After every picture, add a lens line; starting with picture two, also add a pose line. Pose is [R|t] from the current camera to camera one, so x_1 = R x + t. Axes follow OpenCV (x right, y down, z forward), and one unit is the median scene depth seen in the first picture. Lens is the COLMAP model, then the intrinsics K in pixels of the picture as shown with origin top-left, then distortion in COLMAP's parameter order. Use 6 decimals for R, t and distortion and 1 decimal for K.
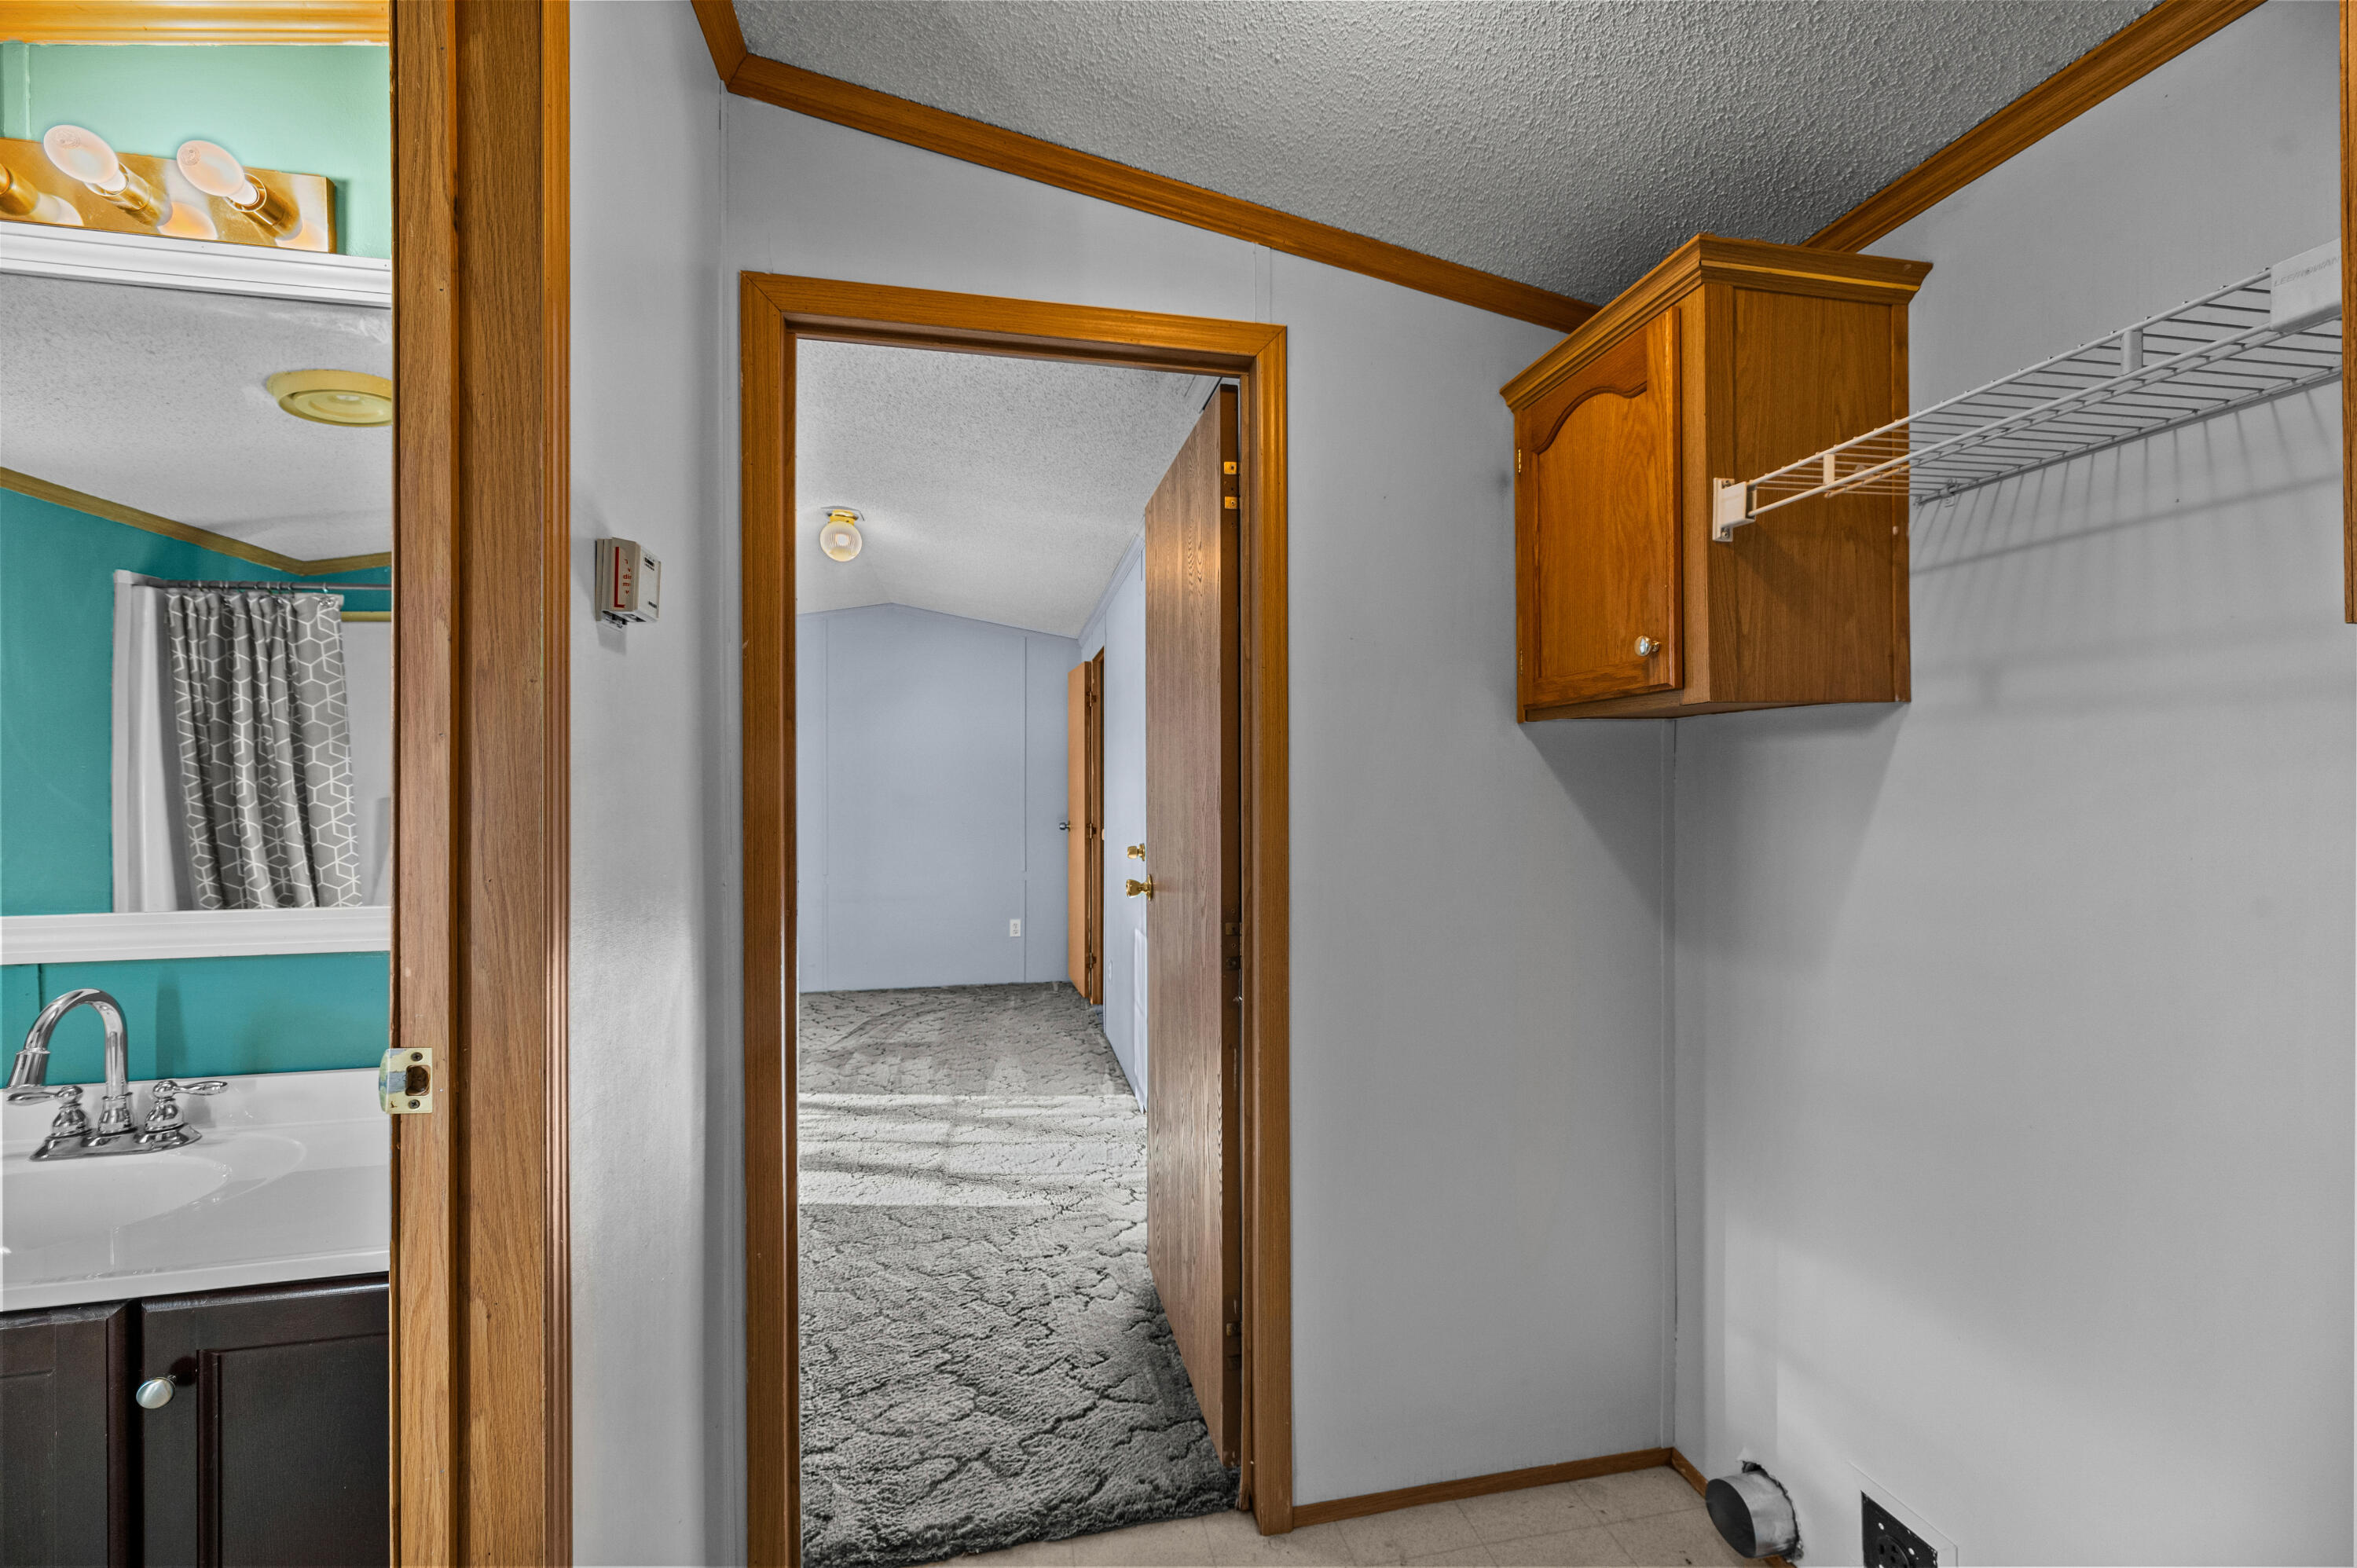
lens RADIAL K [[961.5, 0, 1178.6], [0, 961.5, 787.3], [0, 0, 1]] dist [0.001778, 0.000032]
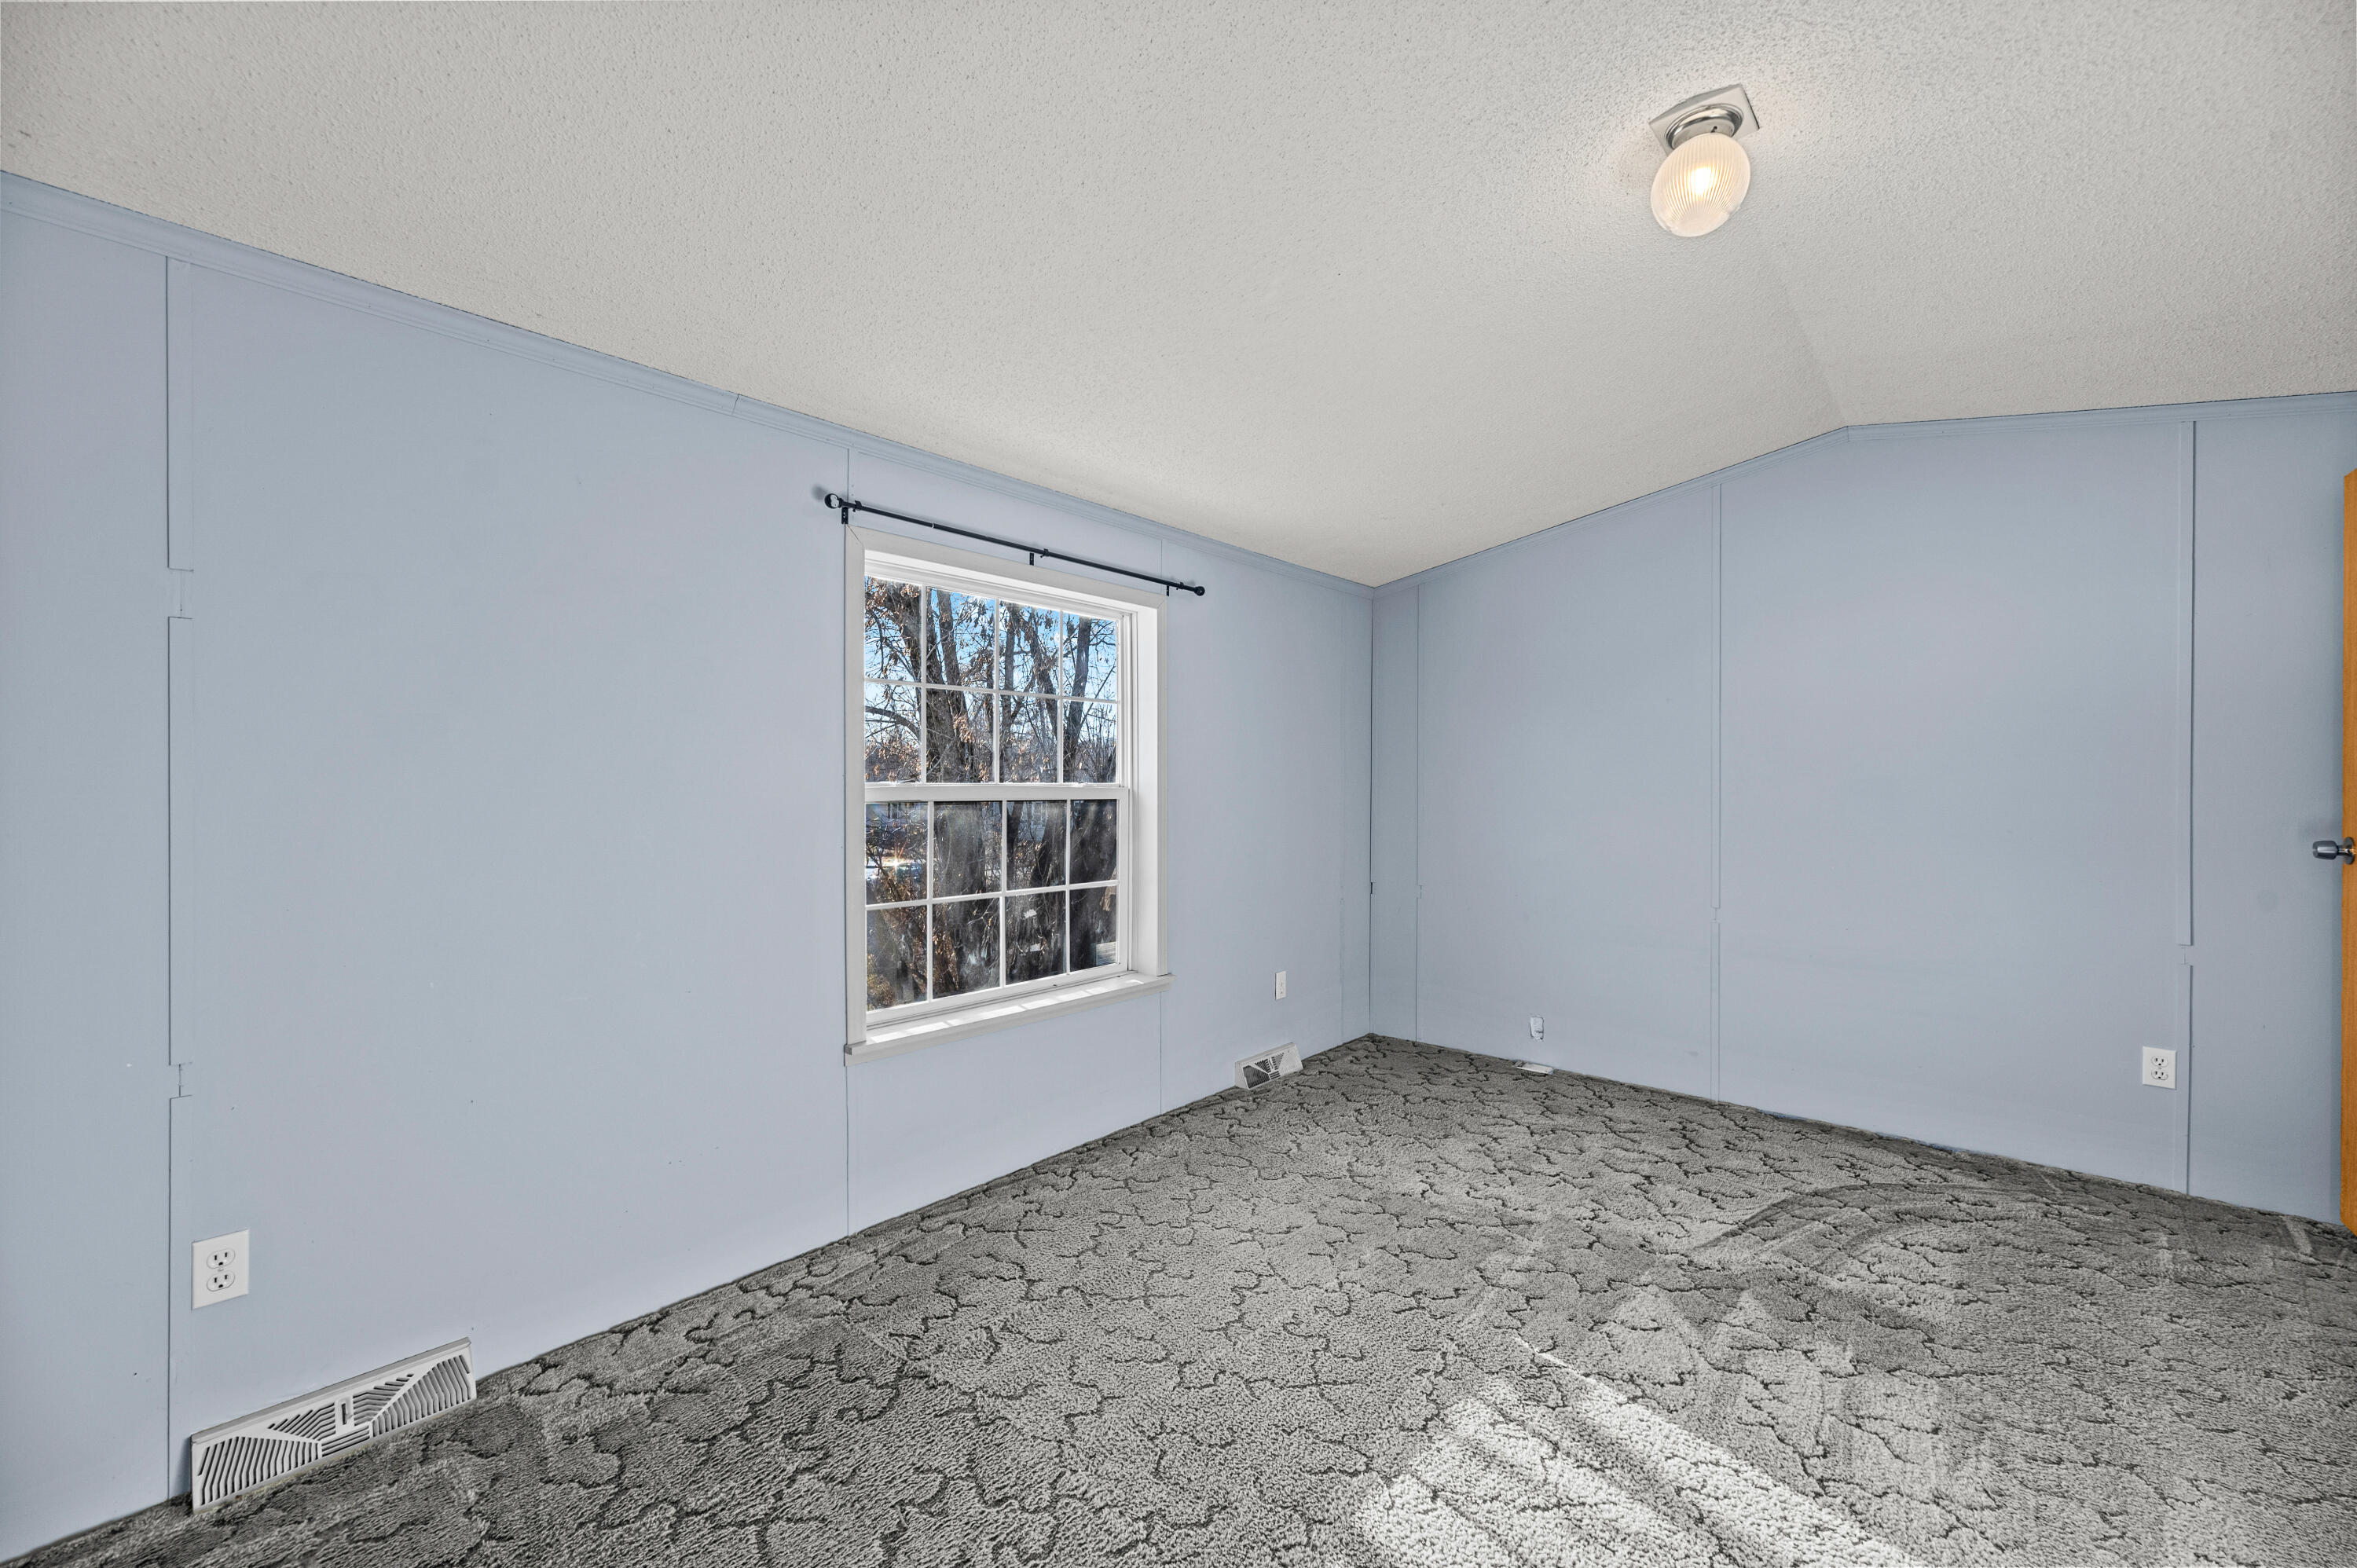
lens RADIAL K [[962.4, 0, 1181.2], [0, 962.4, 784.8], [0, 0, 1]] dist [-0.001052, -0.000065]
pose [[0.617609, 0.005506, -0.786466, -0.123533], [-0.002069, 0.999983, 0.005376, 0.015093], [0.786483, -0.001693, 0.617610, 0.448190]]
